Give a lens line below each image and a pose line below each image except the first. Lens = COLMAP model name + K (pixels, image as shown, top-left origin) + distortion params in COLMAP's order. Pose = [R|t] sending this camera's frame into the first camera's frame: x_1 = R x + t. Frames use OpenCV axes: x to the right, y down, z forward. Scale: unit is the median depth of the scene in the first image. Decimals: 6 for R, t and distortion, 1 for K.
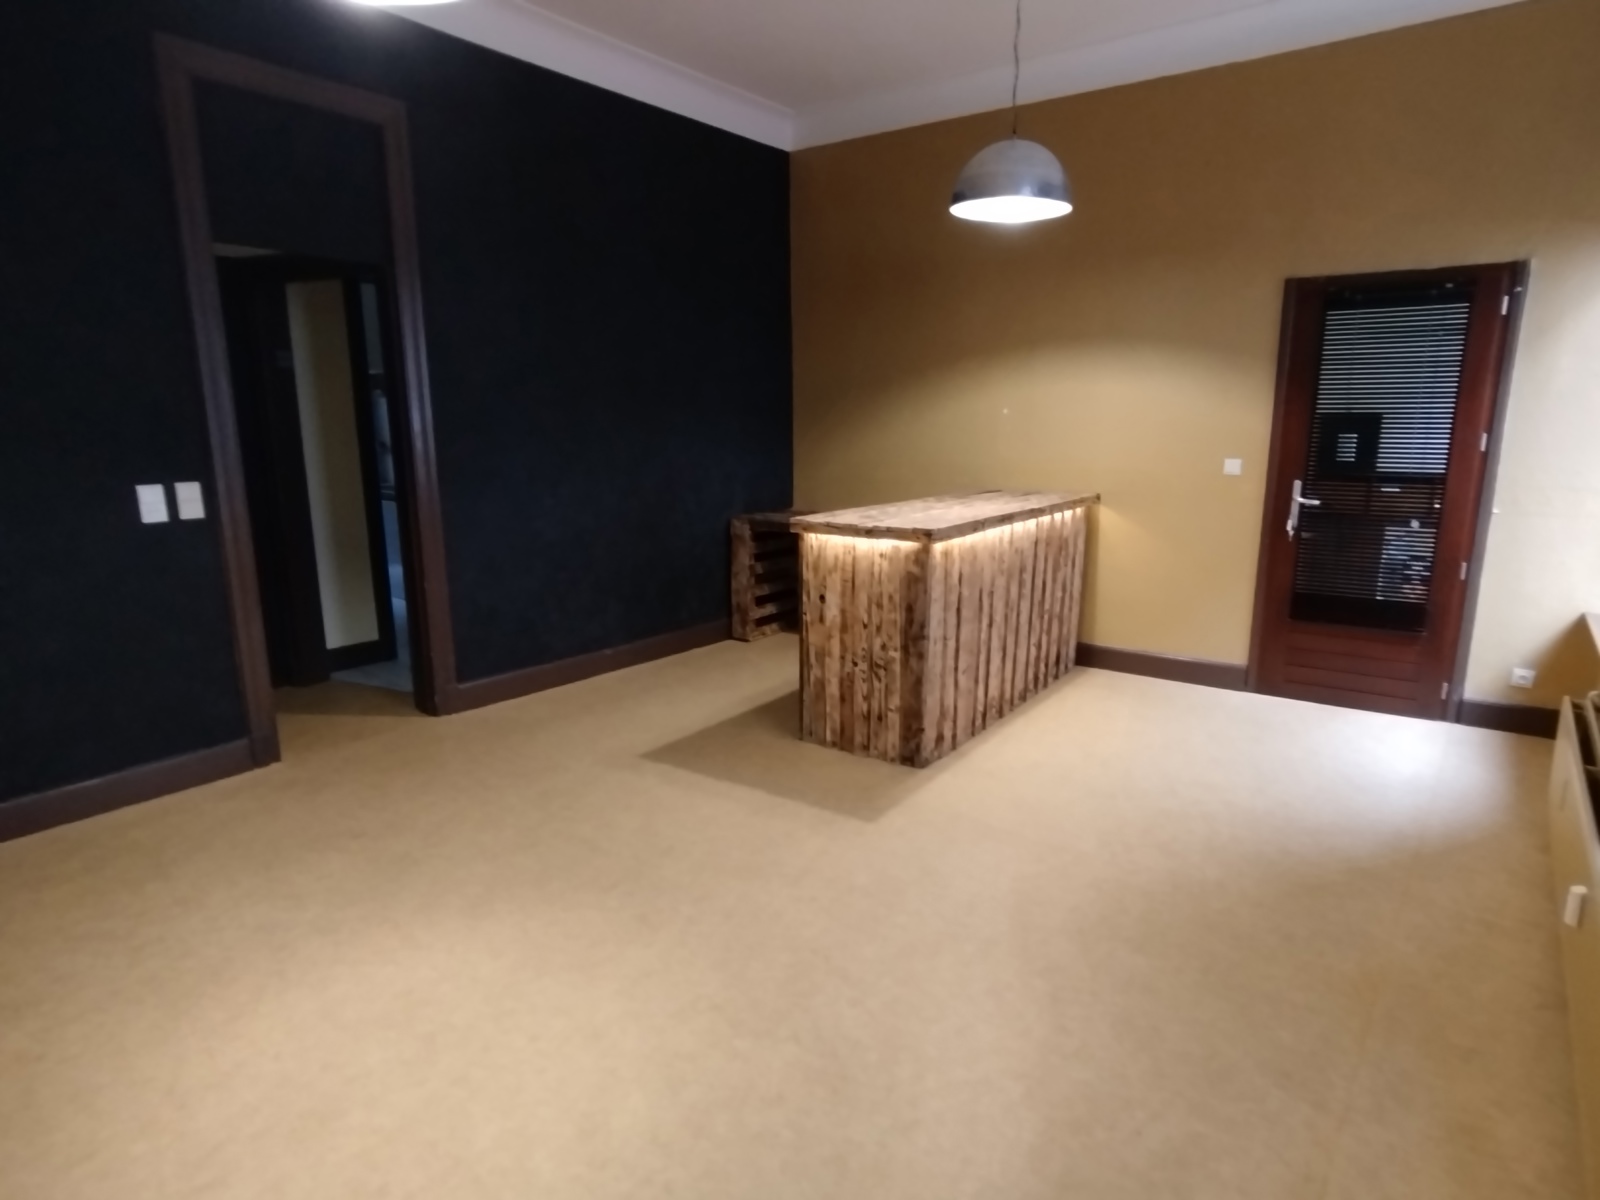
lens RADIAL K [[885.7, 0, 818.0], [0, 885.7, 600.0], [0, 0, 1]] dist [-0.002191, -0.000616]
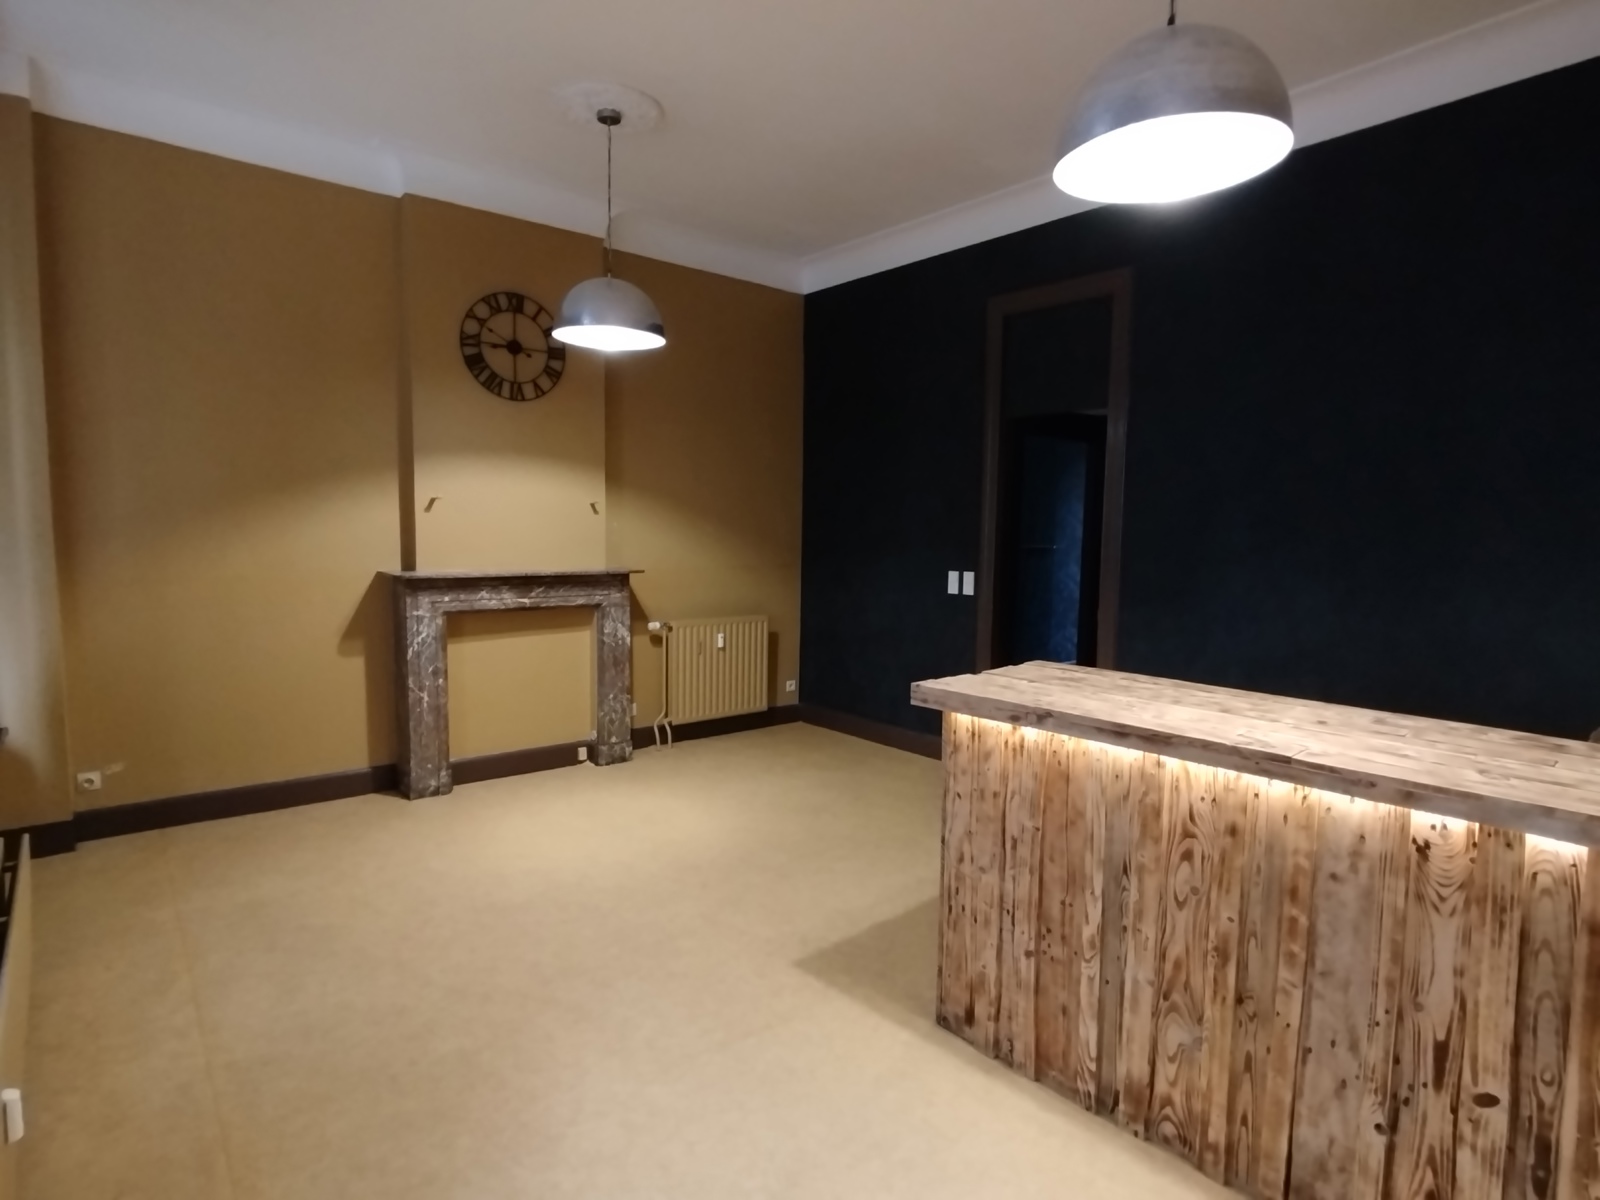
lens RADIAL K [[872.4, 0, 807.3], [0, 872.4, 600.5], [0, 0, 1]] dist [0.003067, 0.001732]
pose [[-0.223679, 0.082474, -0.971167, 0.780945], [-0.212404, 0.968340, 0.131155, -0.204600], [0.951237, 0.235617, -0.199079, 0.948302]]
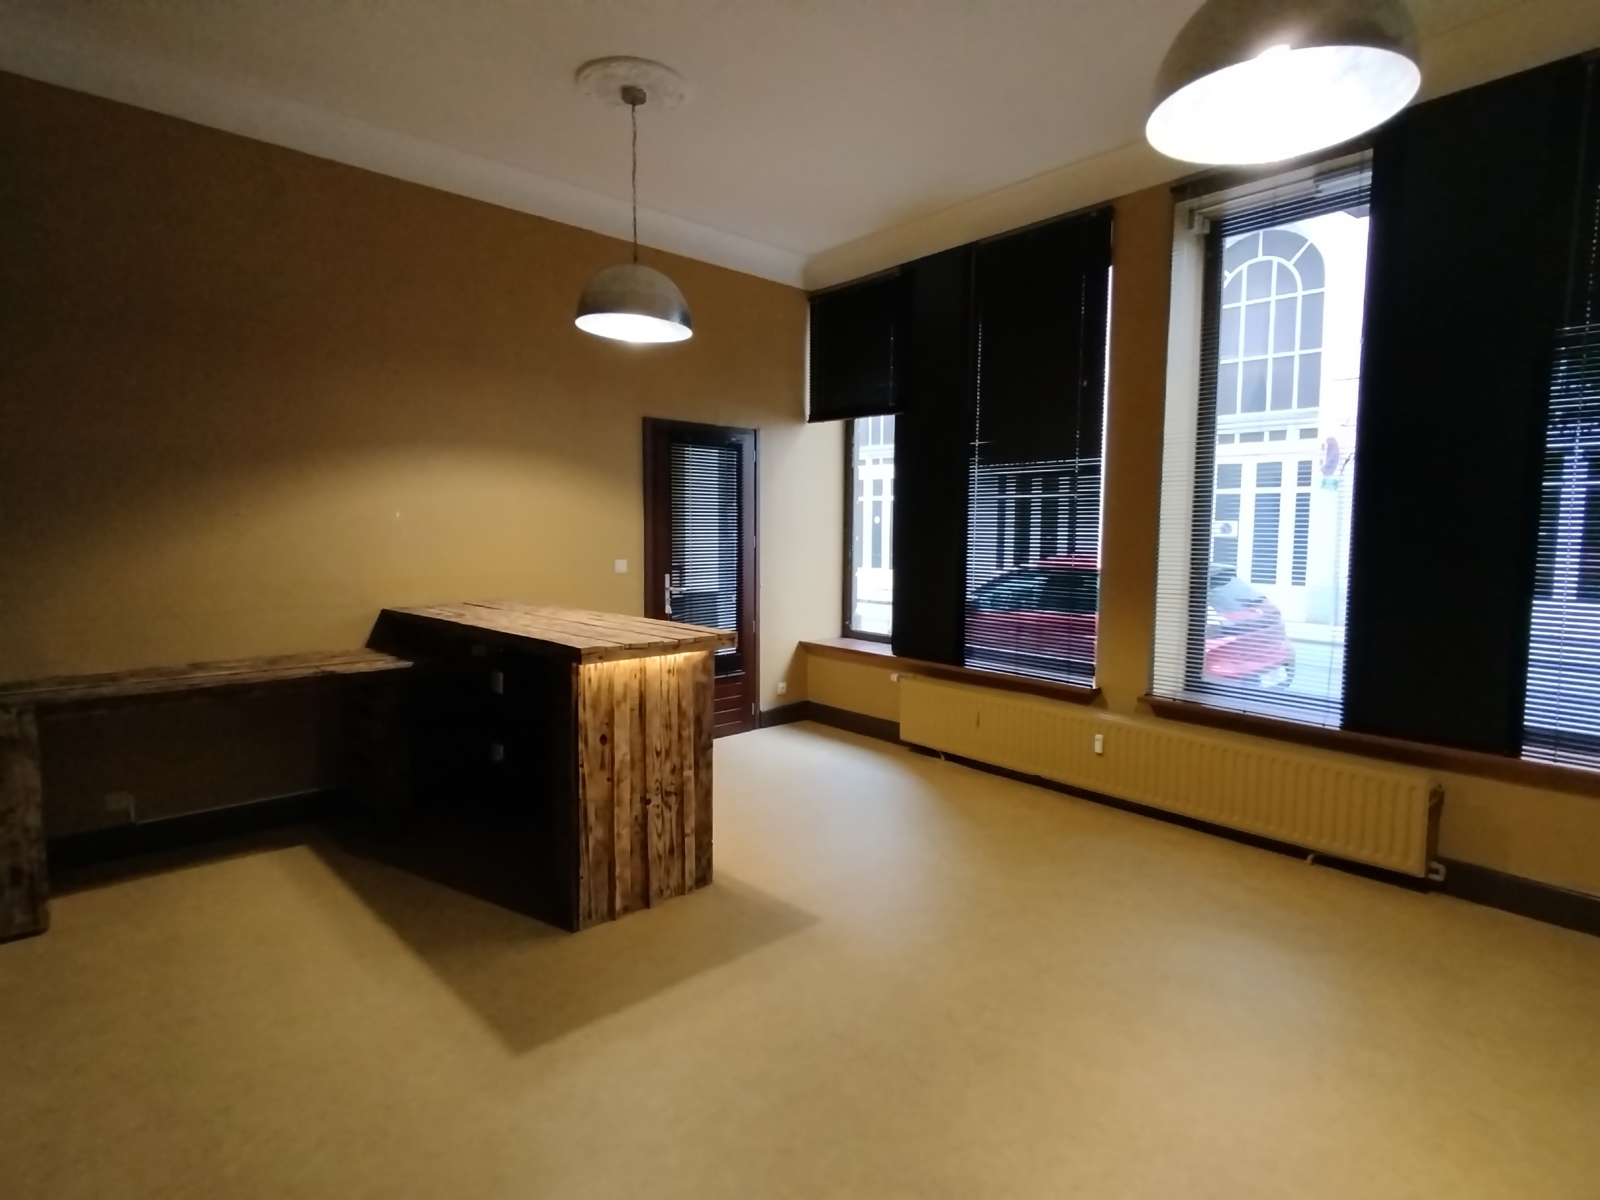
lens RADIAL K [[885.7, 0, 818.0], [0, 885.7, 600.0], [0, 0, 1]] dist [-0.002191, -0.000616]
pose [[0.189457, -0.078637, 0.978735, -0.771224], [0.192805, 0.980361, 0.041446, -0.127502], [-0.962773, 0.180853, 0.200897, 0.631560]]
